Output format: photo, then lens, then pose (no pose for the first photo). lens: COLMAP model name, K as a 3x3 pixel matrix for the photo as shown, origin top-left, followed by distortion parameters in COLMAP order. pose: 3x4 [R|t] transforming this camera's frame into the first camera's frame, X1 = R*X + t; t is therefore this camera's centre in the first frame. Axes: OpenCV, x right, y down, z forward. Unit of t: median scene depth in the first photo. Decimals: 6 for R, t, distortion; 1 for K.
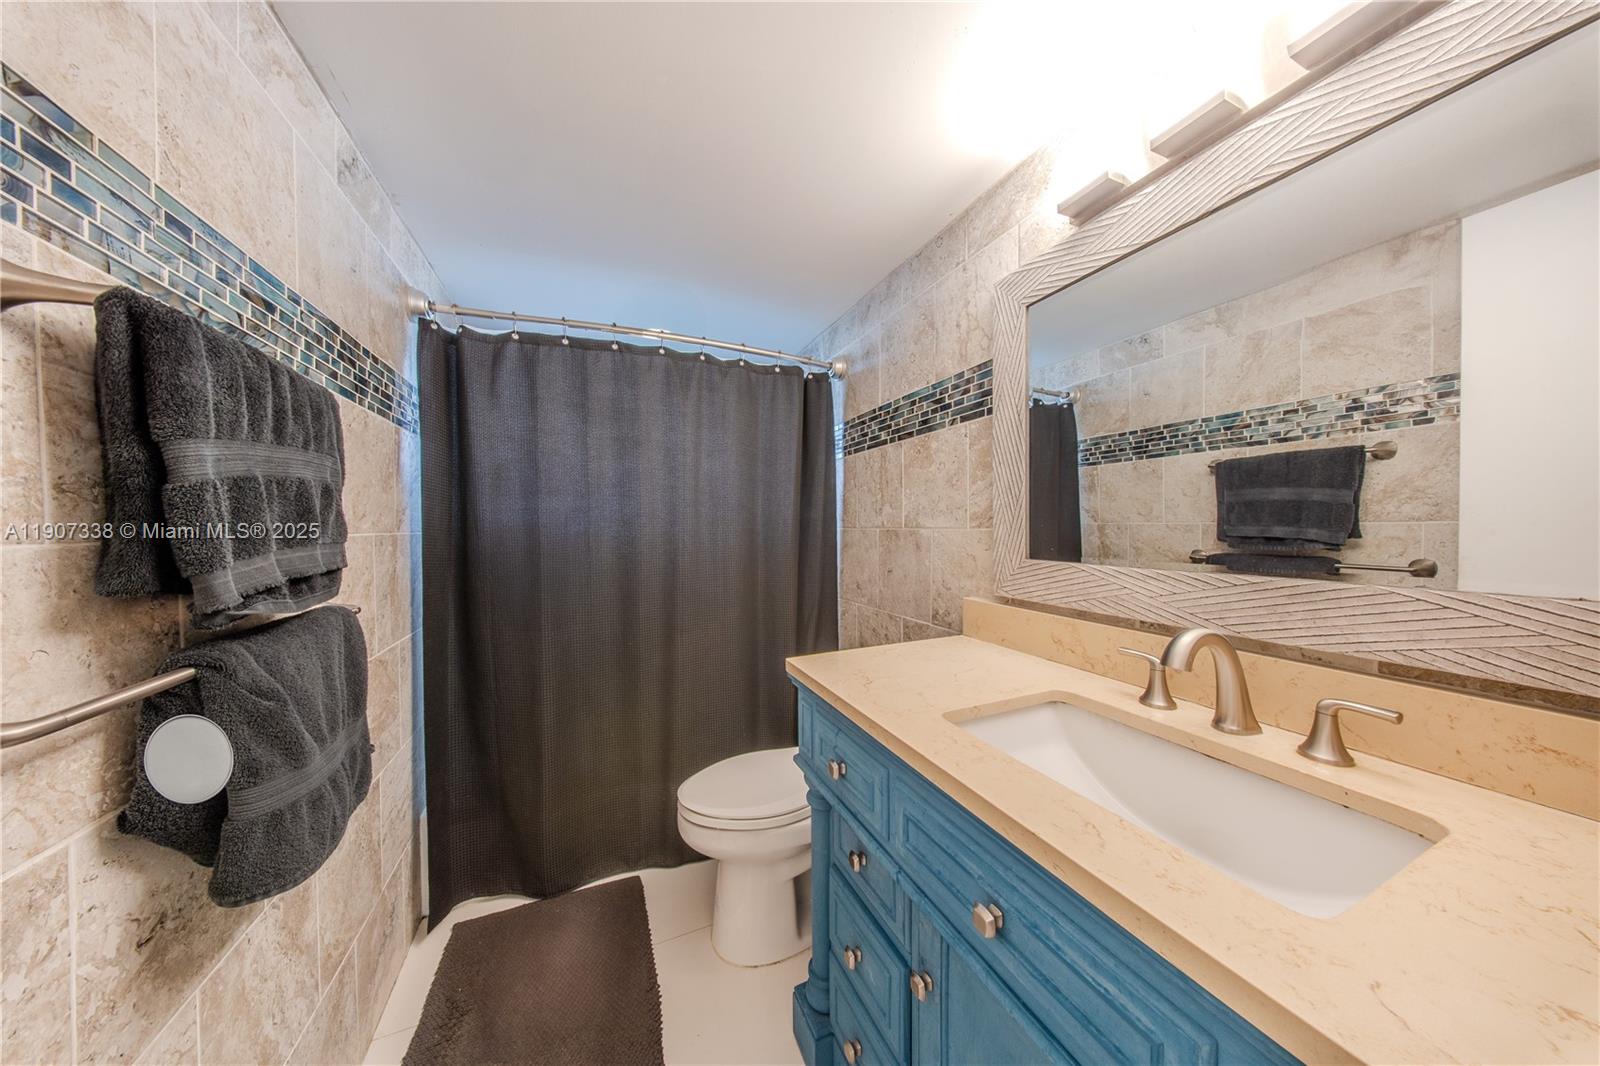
lens RADIAL K [[461.4, 0, 793.2], [0, 461.4, 532.5], [0, 0, 1]] dist [0.000415, -0.000009]
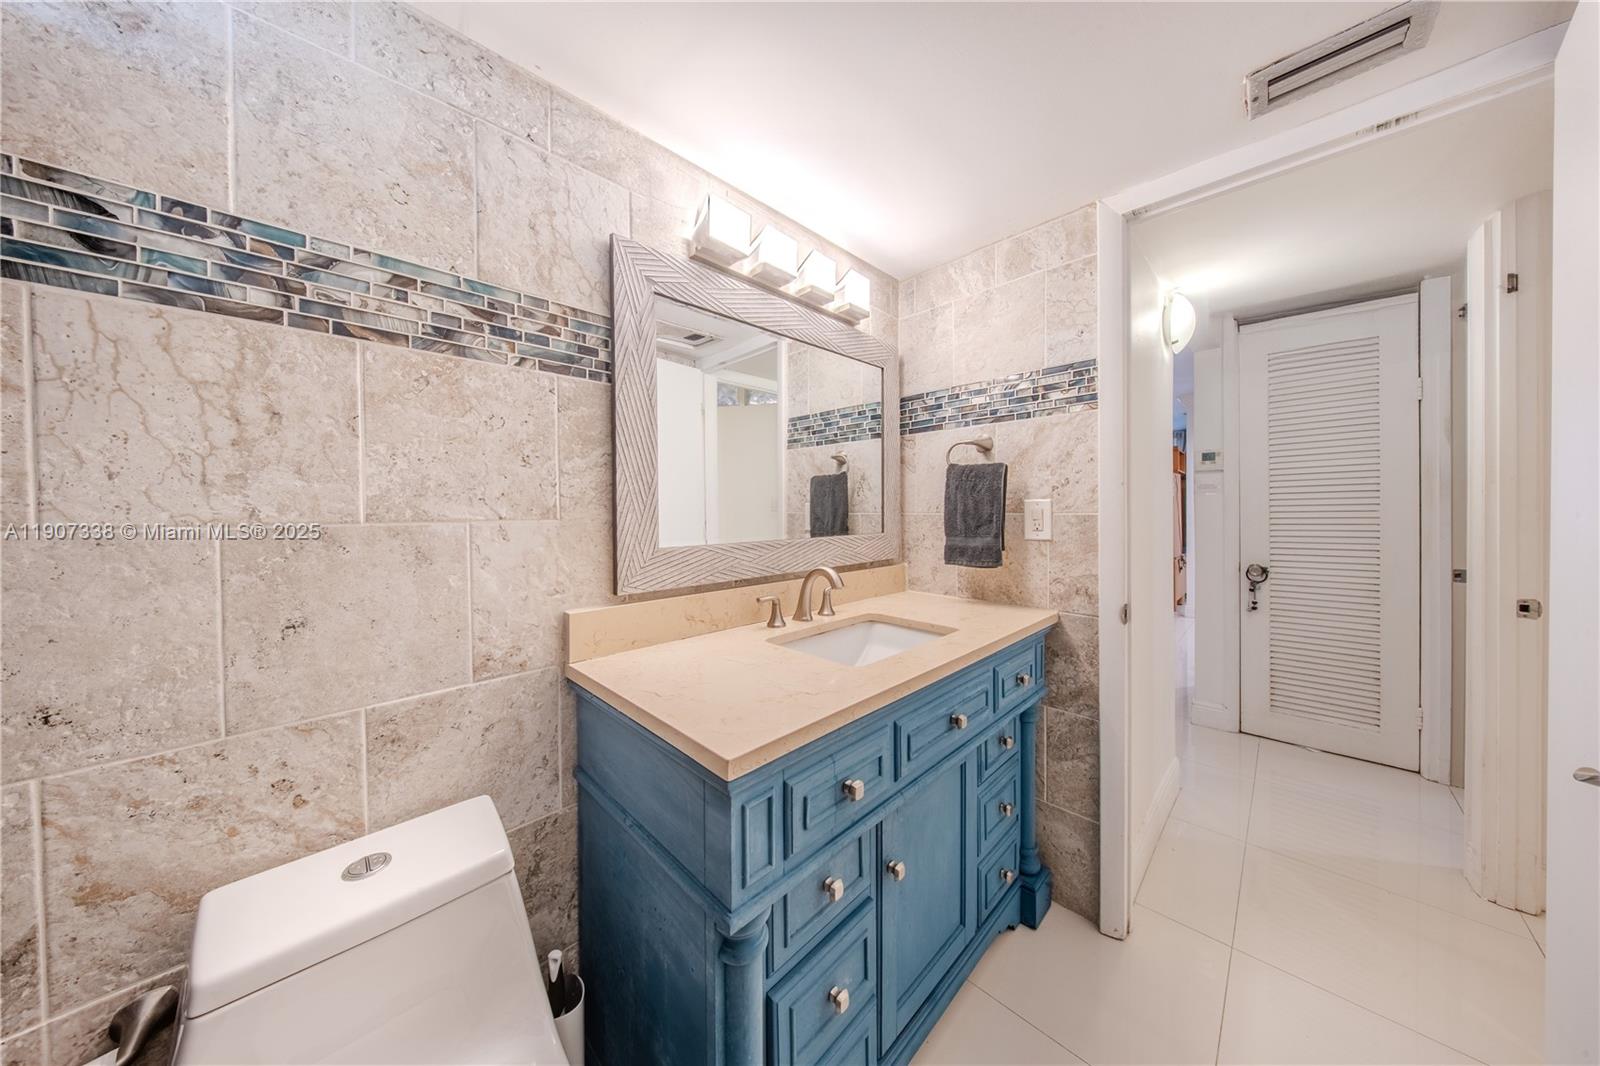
lens RADIAL K [[481.1, 0, 807.3], [0, 481.1, 514.8], [0, 0, 1]] dist [0.000014, -0.000008]
pose [[-0.368470, -0.002367, 0.929637, -0.444046], [0.023269, 0.999660, 0.011768, -0.014554], [-0.929348, 0.025968, -0.368290, 0.845113]]
